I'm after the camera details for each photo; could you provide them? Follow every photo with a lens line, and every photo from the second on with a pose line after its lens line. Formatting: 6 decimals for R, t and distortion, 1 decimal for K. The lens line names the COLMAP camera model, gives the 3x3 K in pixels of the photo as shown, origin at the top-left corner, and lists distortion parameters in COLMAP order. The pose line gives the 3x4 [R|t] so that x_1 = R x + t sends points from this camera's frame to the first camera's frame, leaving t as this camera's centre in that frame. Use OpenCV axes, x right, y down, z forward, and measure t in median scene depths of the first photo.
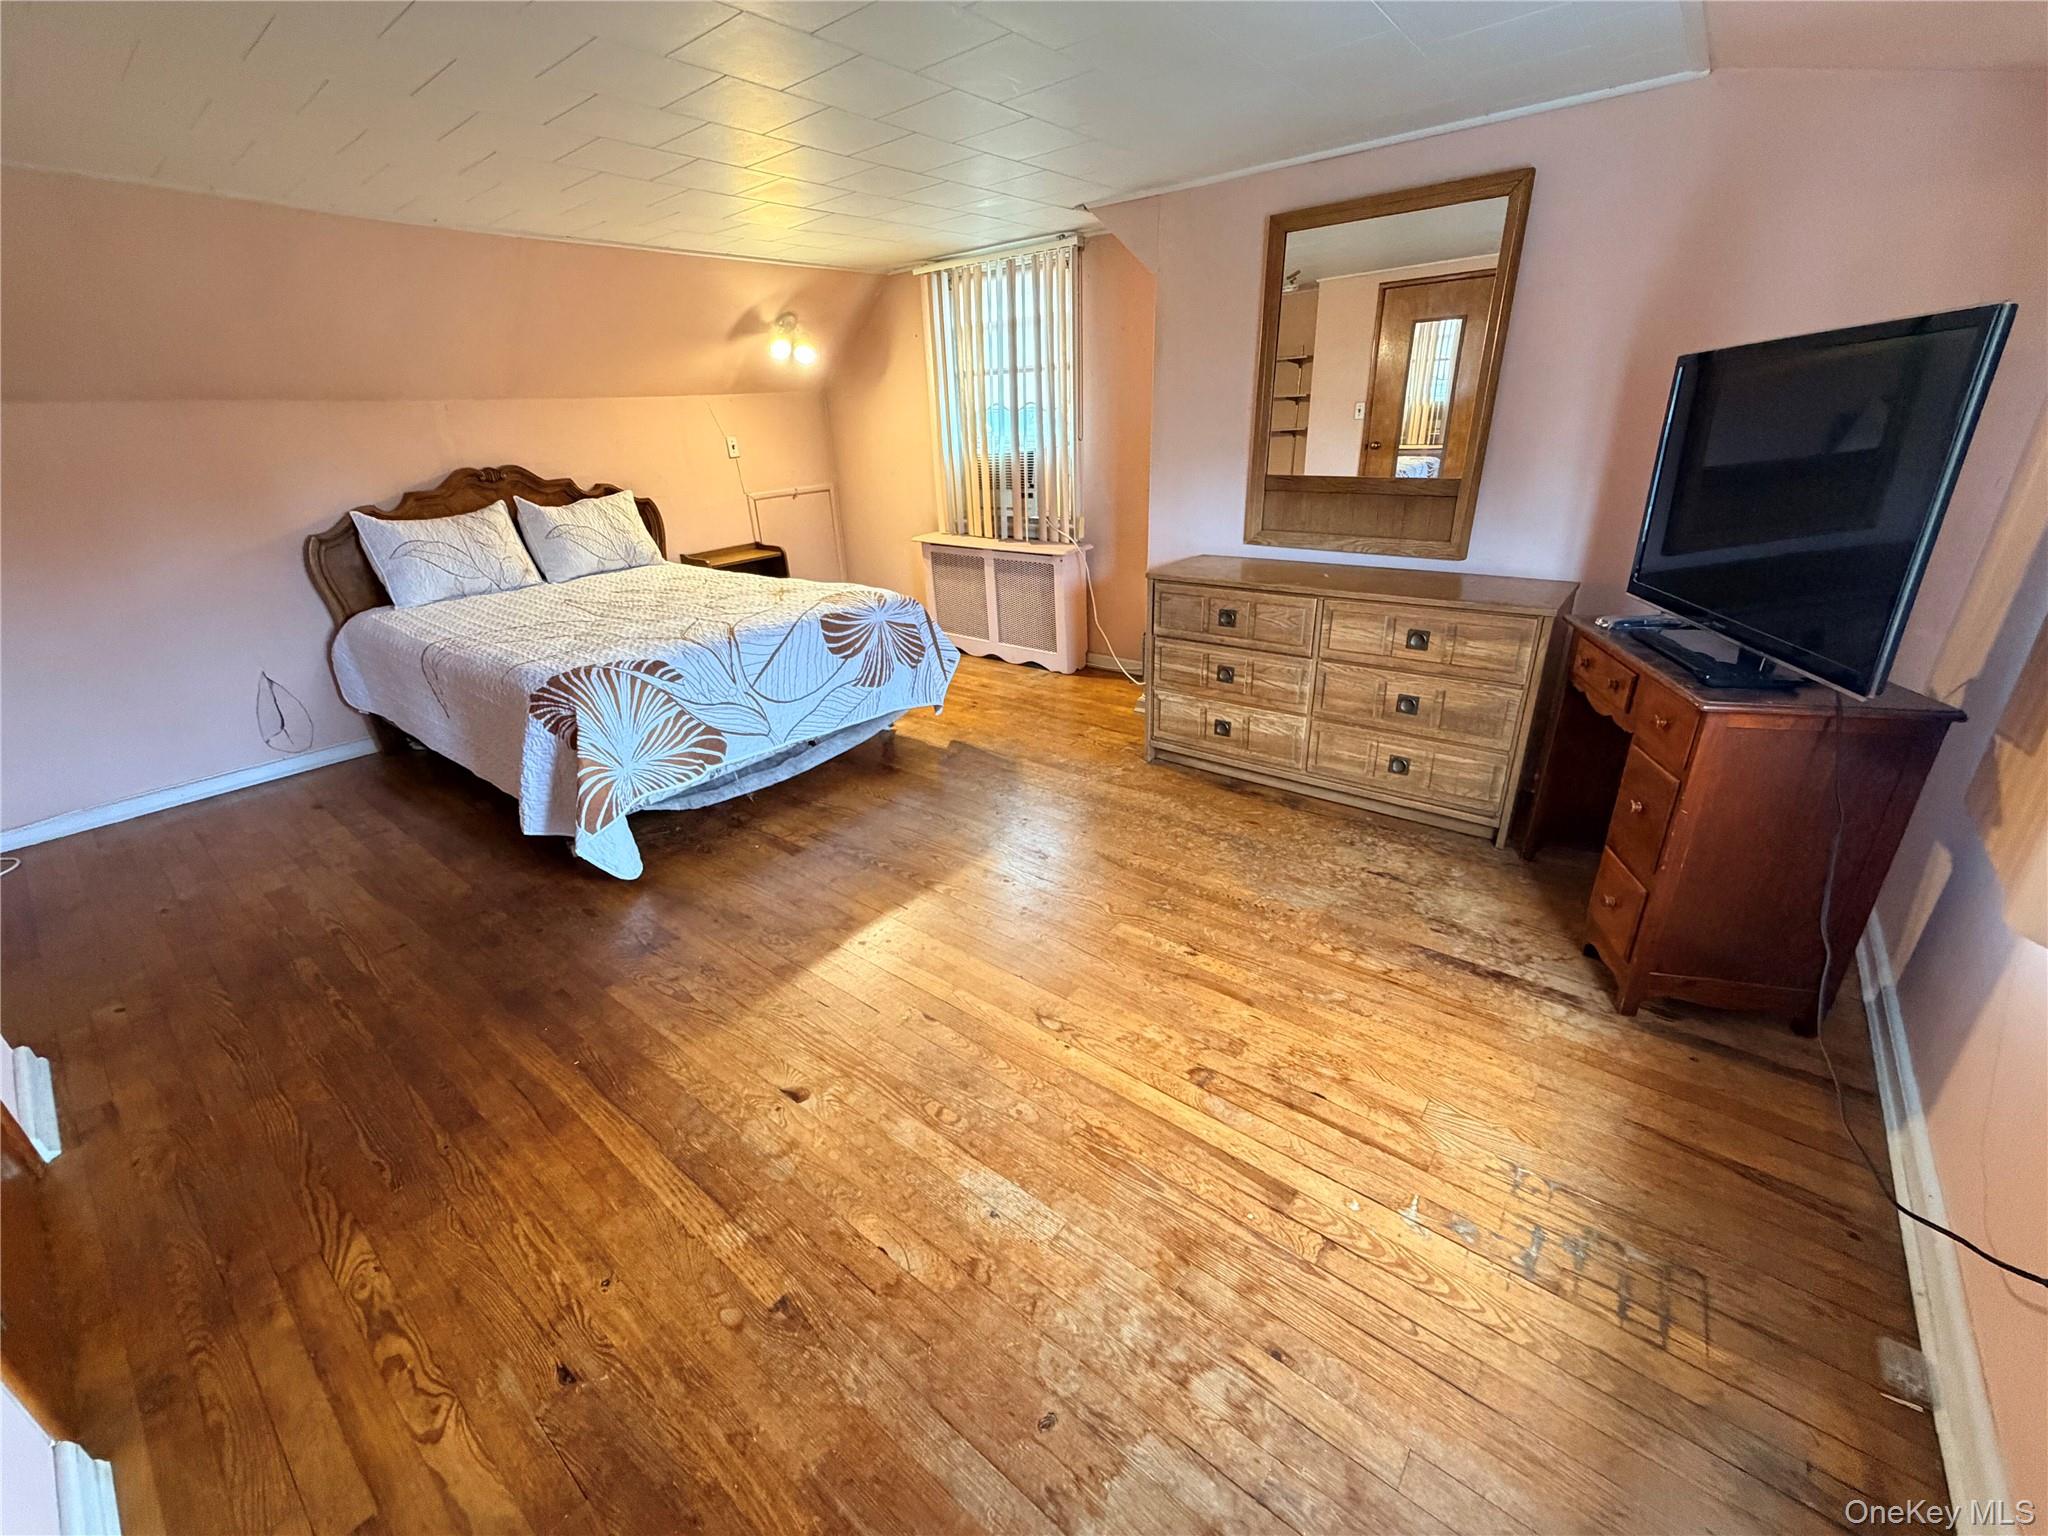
lens RADIAL K [[819.9, 0, 1015.5], [0, 819.9, 763.9], [0, 0, 1]] dist [0.001776, 0.000144]
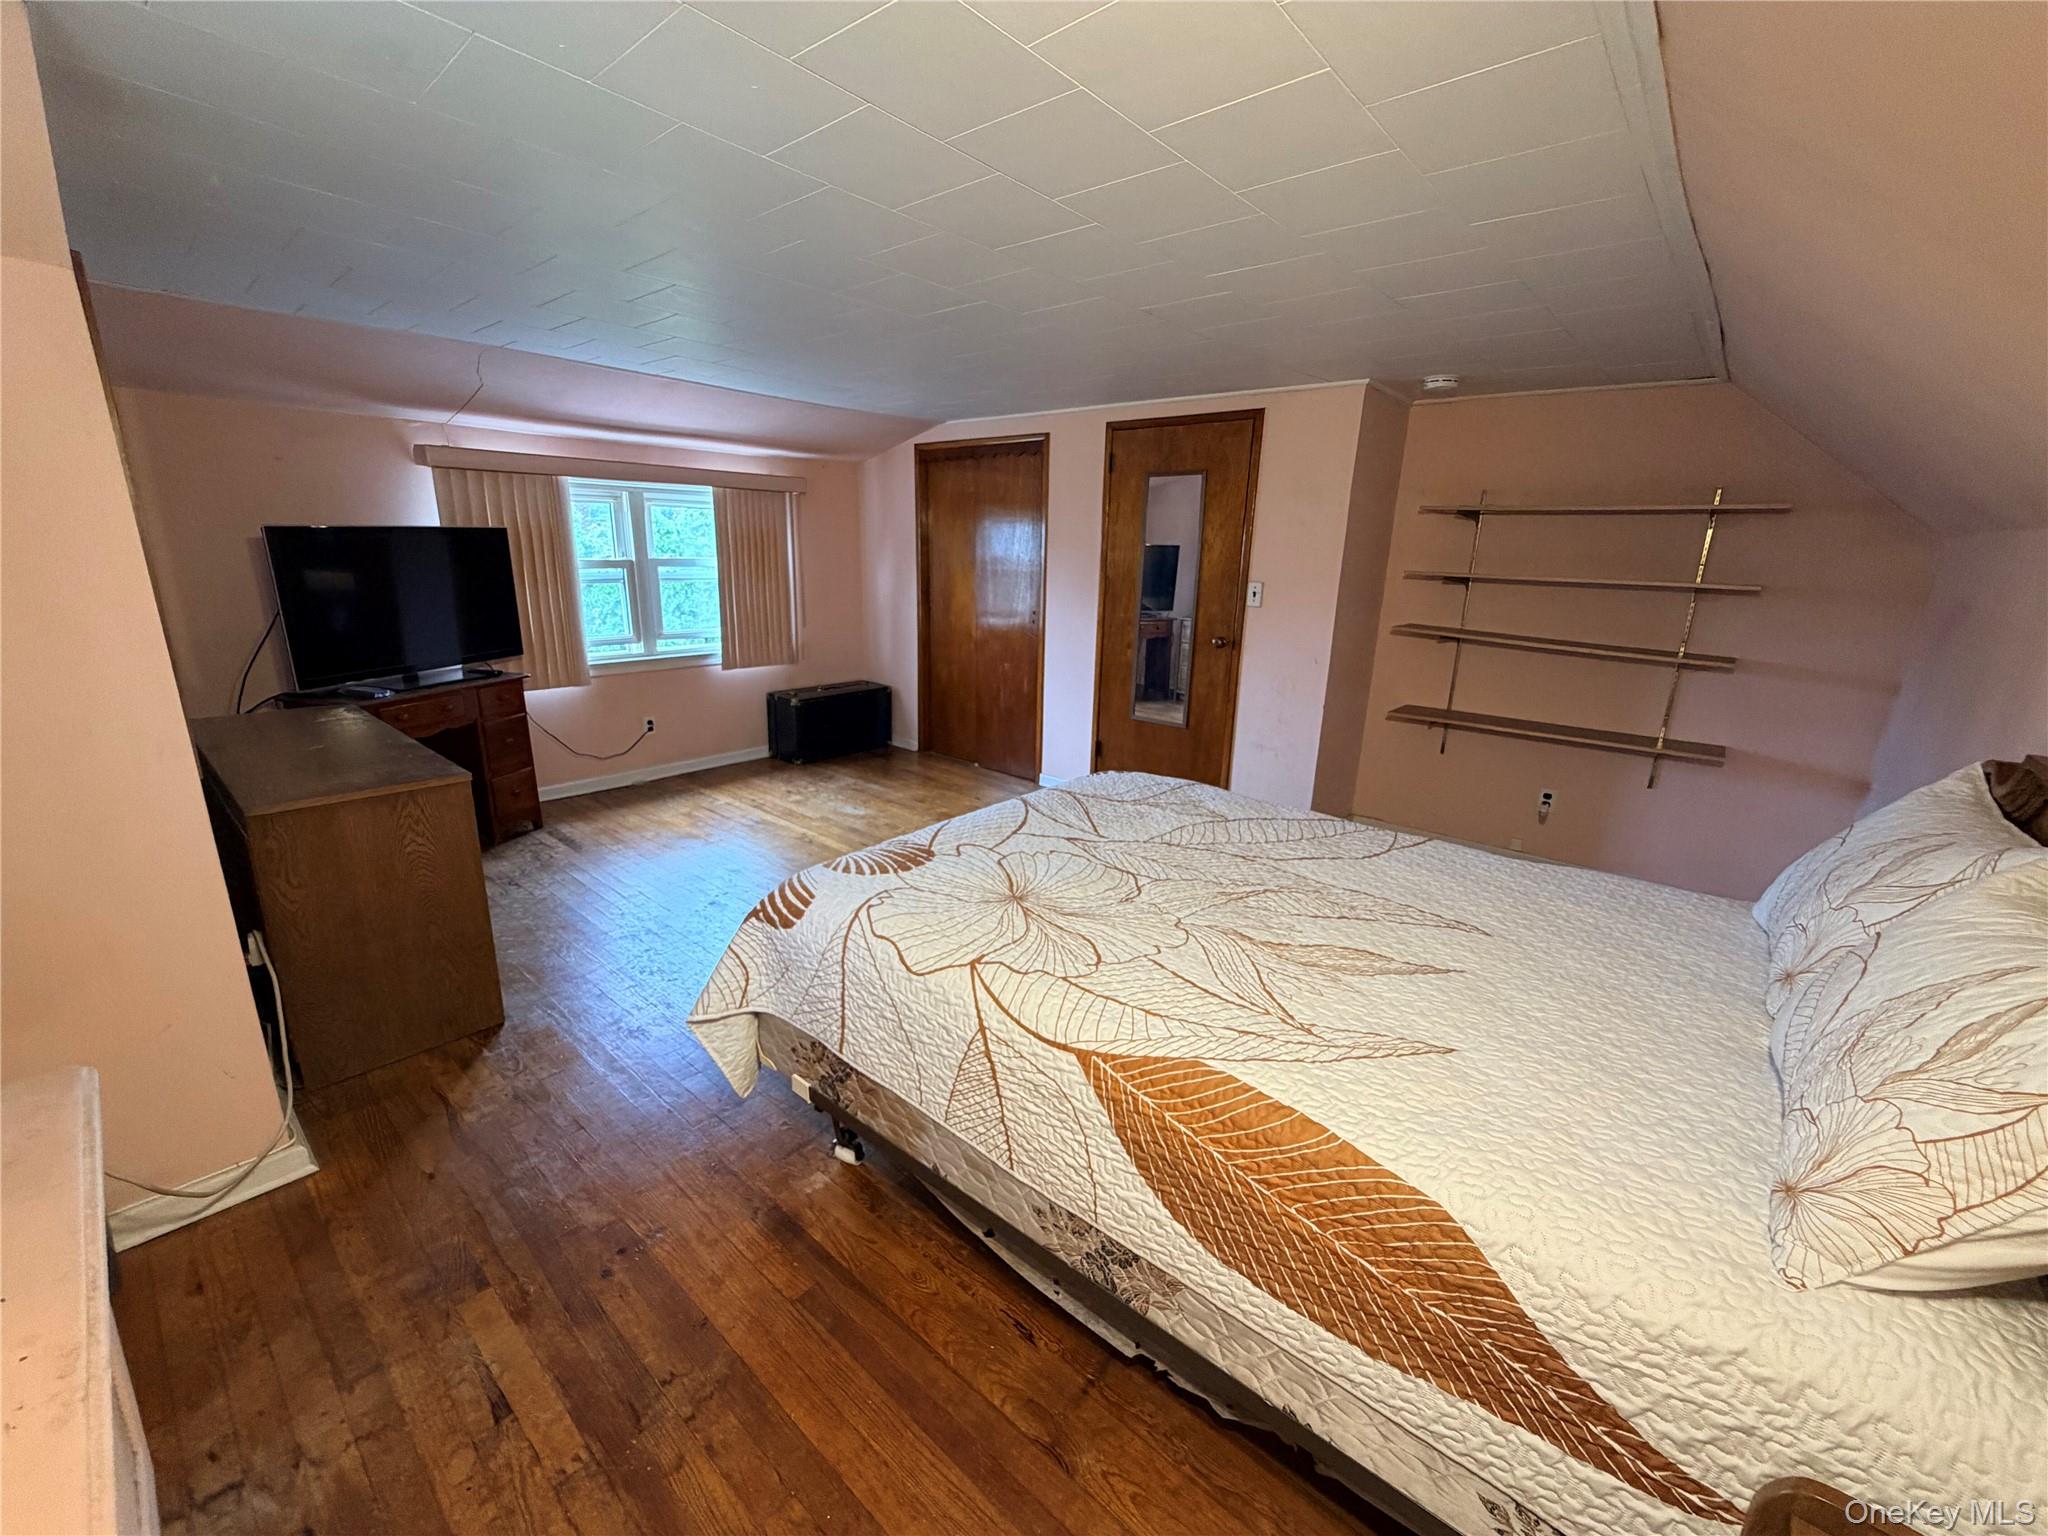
lens RADIAL K [[819.9, 0, 1015.5], [0, 819.9, 763.9], [0, 0, 1]] dist [0.001776, 0.000144]
pose [[-0.999244, 0.003689, 0.038692, -0.399175], [0.026685, 0.788893, 0.613950, -0.767889], [-0.028259, 0.614519, -0.788396, 1.774542]]
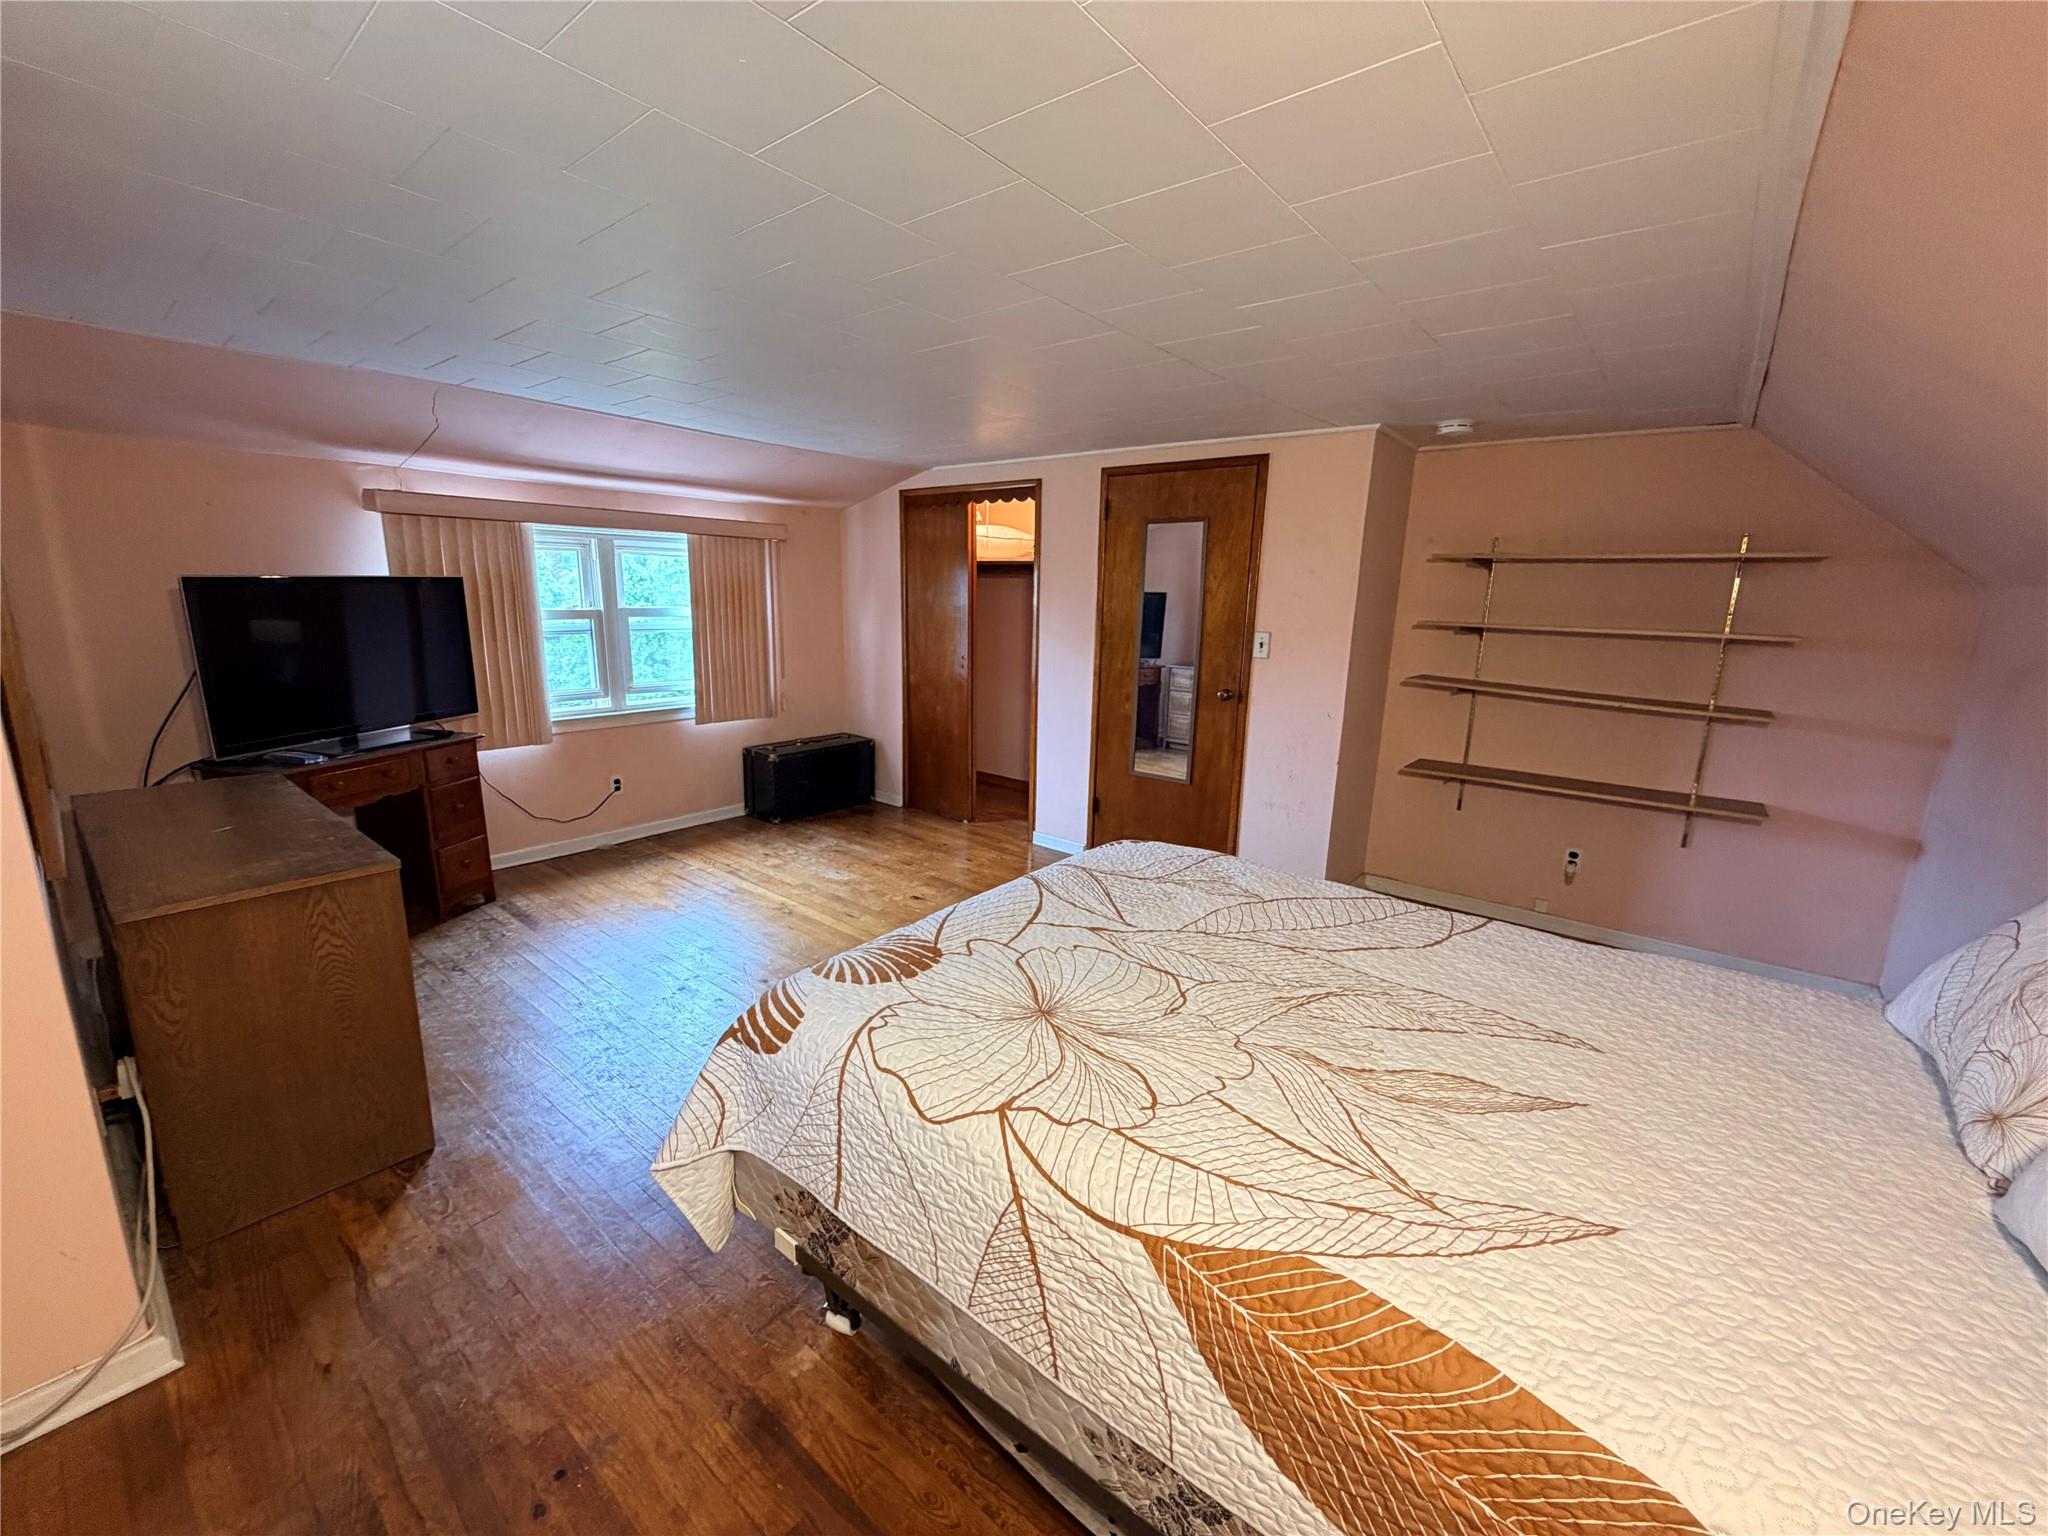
lens RADIAL K [[819.9, 0, 1015.5], [0, 819.9, 763.9], [0, 0, 1]] dist [0.001776, 0.000144]
pose [[-0.999870, 0.013382, 0.009034, -0.362237], [0.016144, 0.819613, 0.572691, -0.737027], [0.000259, 0.572762, -0.819722, 1.682462]]
